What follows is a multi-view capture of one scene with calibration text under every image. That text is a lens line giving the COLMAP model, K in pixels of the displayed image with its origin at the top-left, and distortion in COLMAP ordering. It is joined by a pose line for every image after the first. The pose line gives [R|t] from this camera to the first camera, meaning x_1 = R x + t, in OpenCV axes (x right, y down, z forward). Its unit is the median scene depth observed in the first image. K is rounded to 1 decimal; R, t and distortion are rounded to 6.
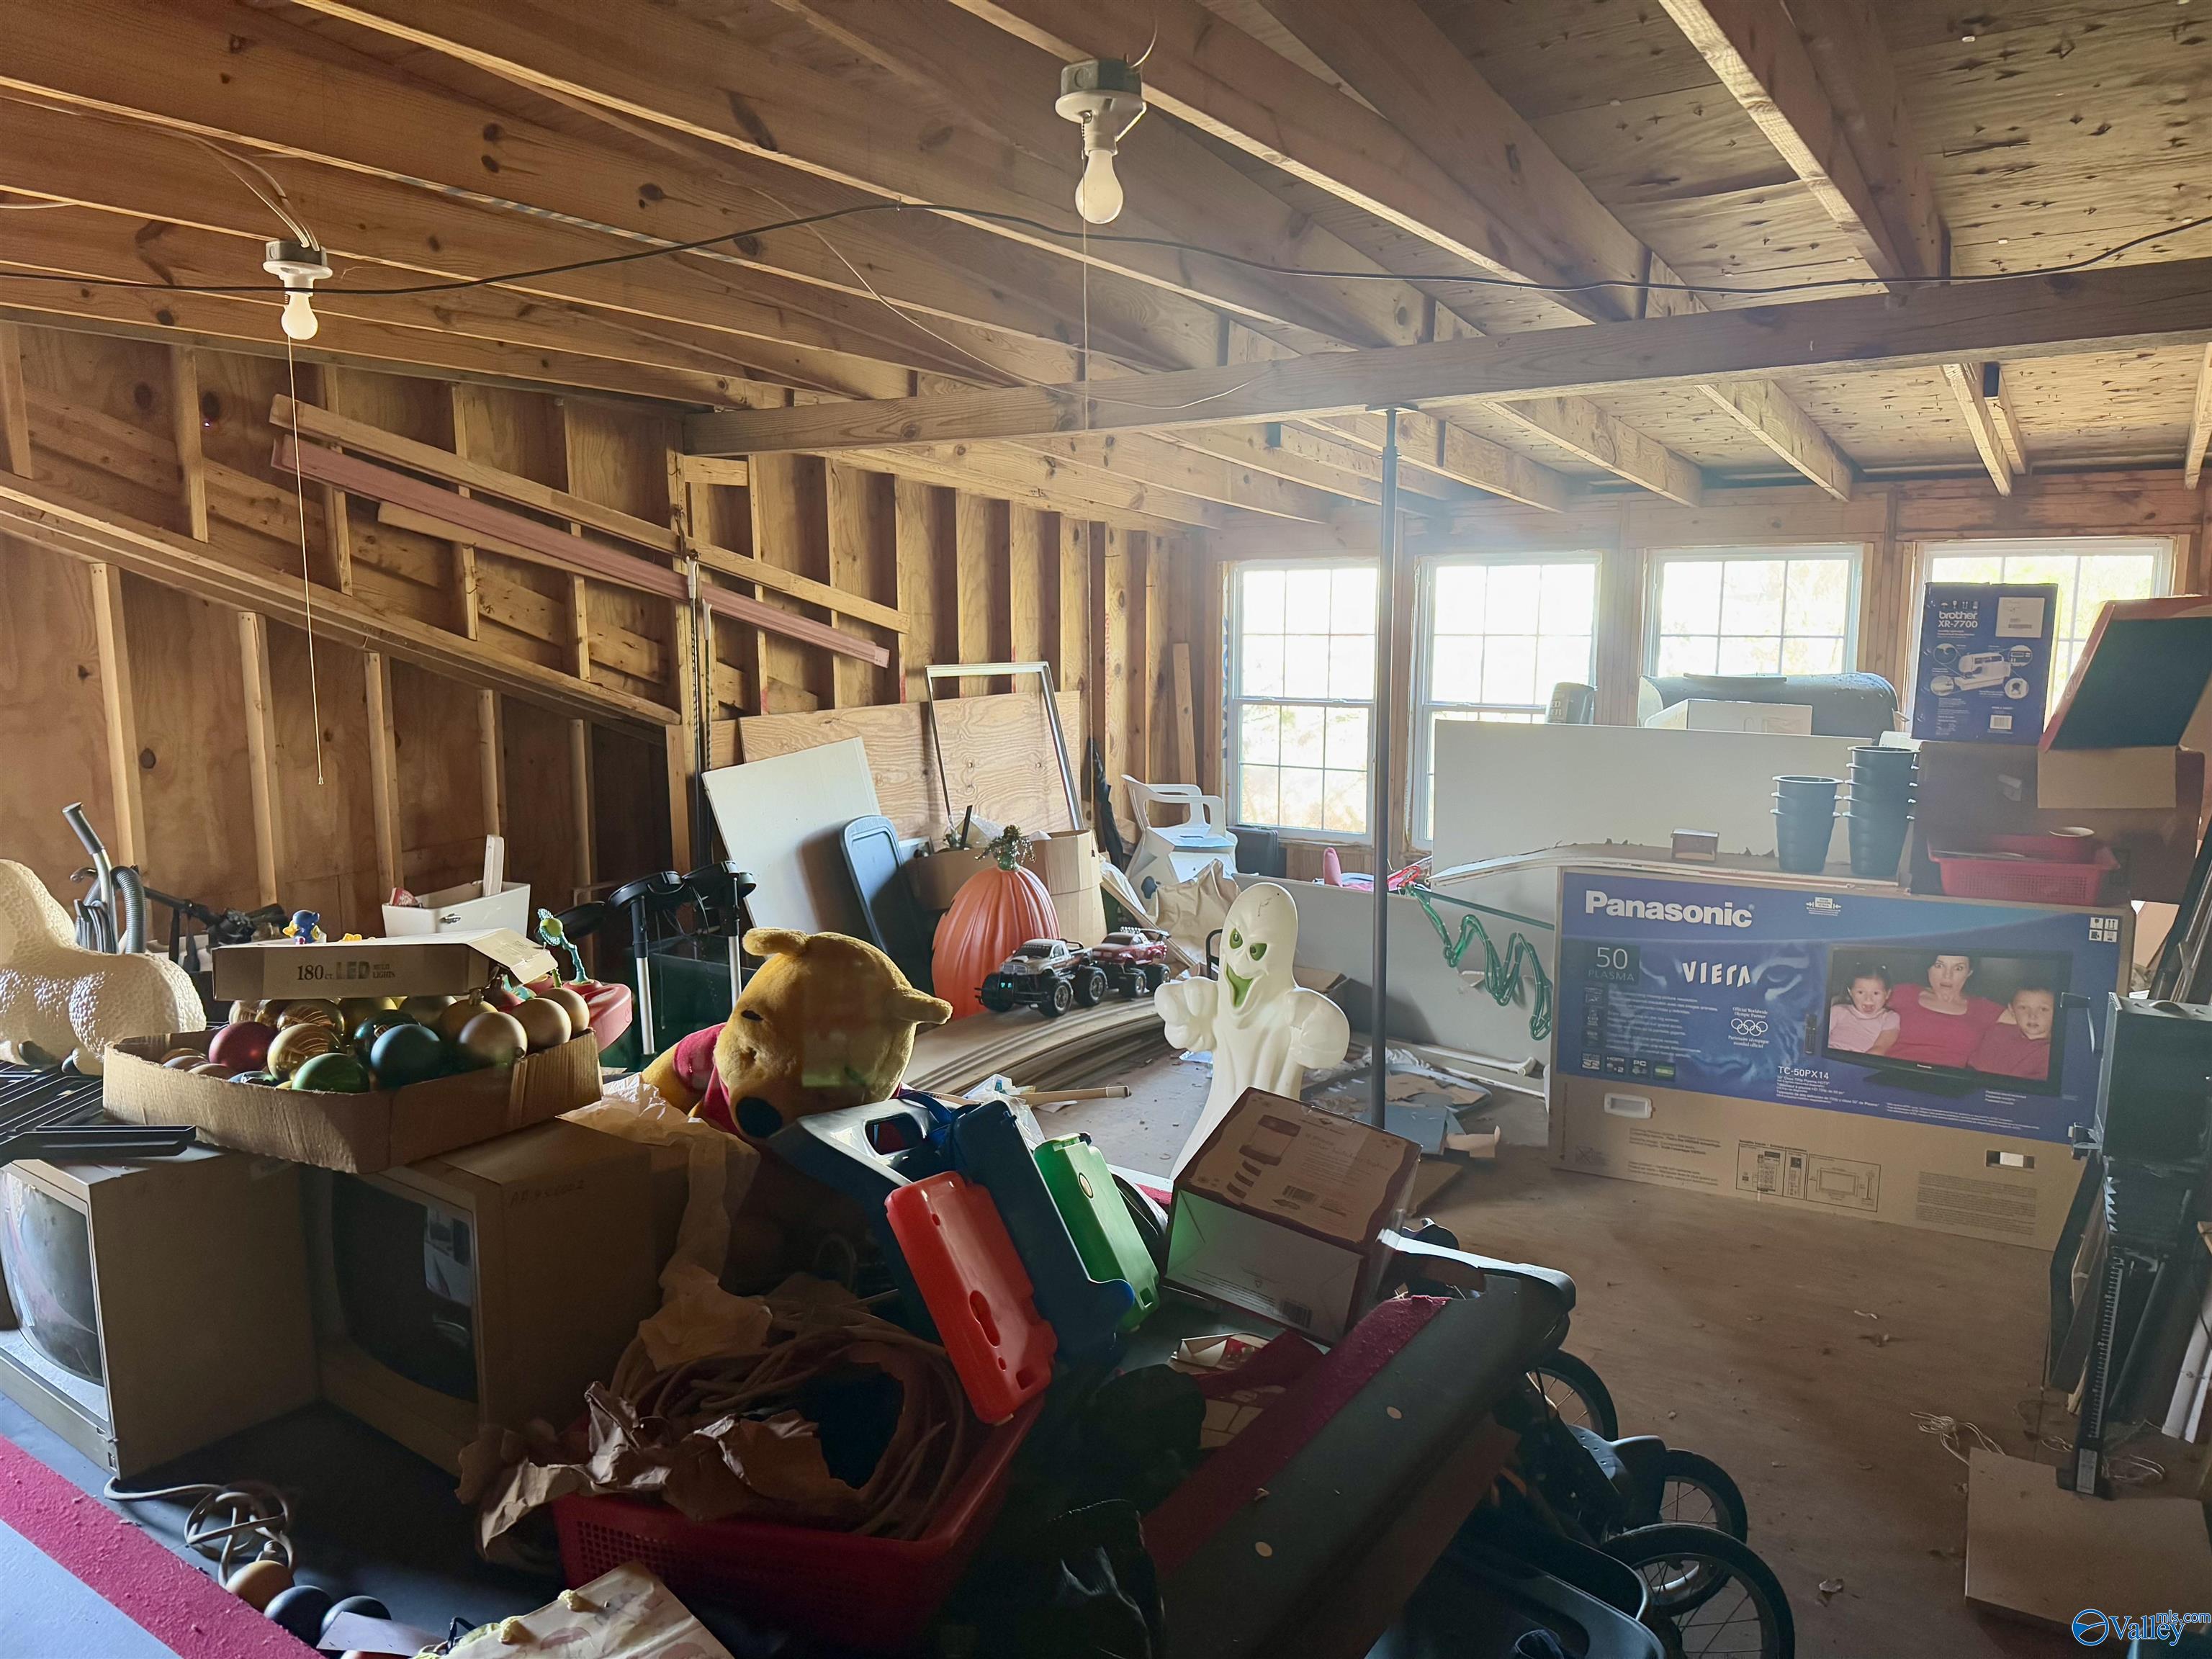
lens RADIAL K [[1496.7, 0, 1105.0], [0, 1496.7, 829.9], [0, 0, 1]] dist [0.022477, -0.000243]
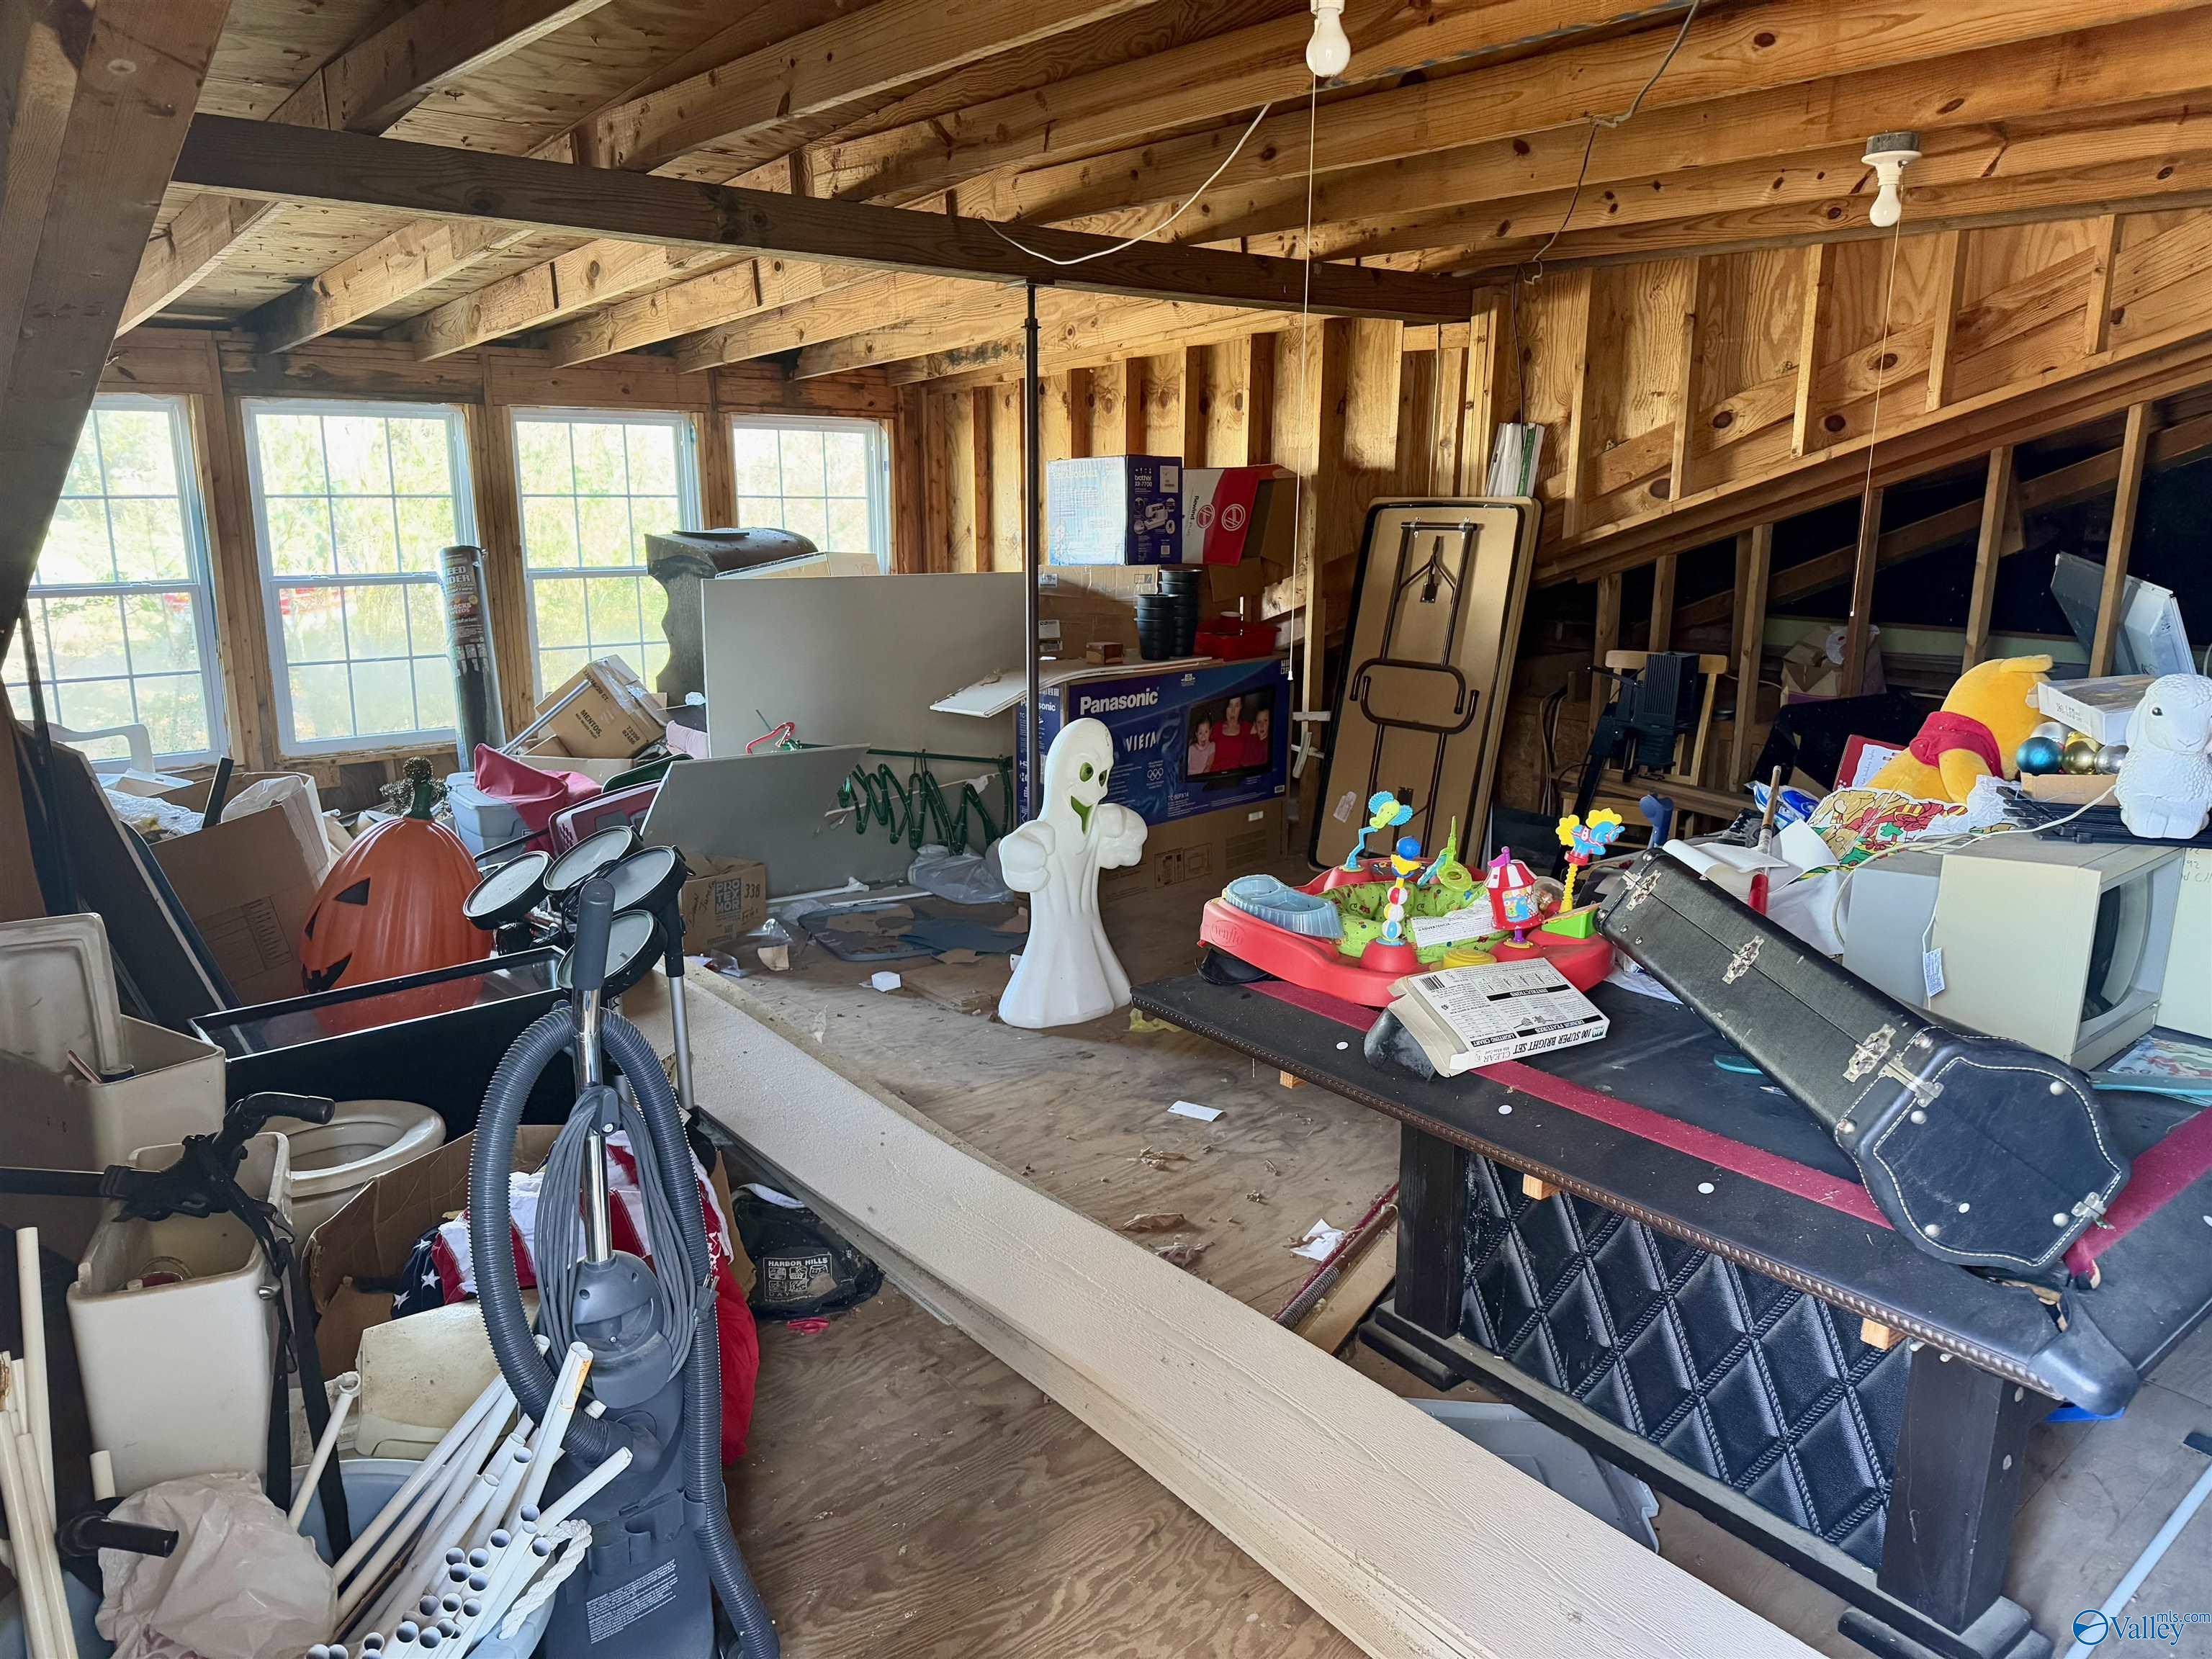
lens RADIAL K [[1496.7, 0, 1106.4], [0, 1496.7, 825.7], [0, 0, 1]] dist [0.022477, -0.000243]
pose [[0.295770, -0.215451, 0.930646, -0.587300], [0.132329, 0.974081, 0.183451, -0.055943], [-0.946049, 0.068892, 0.316614, 0.390783]]
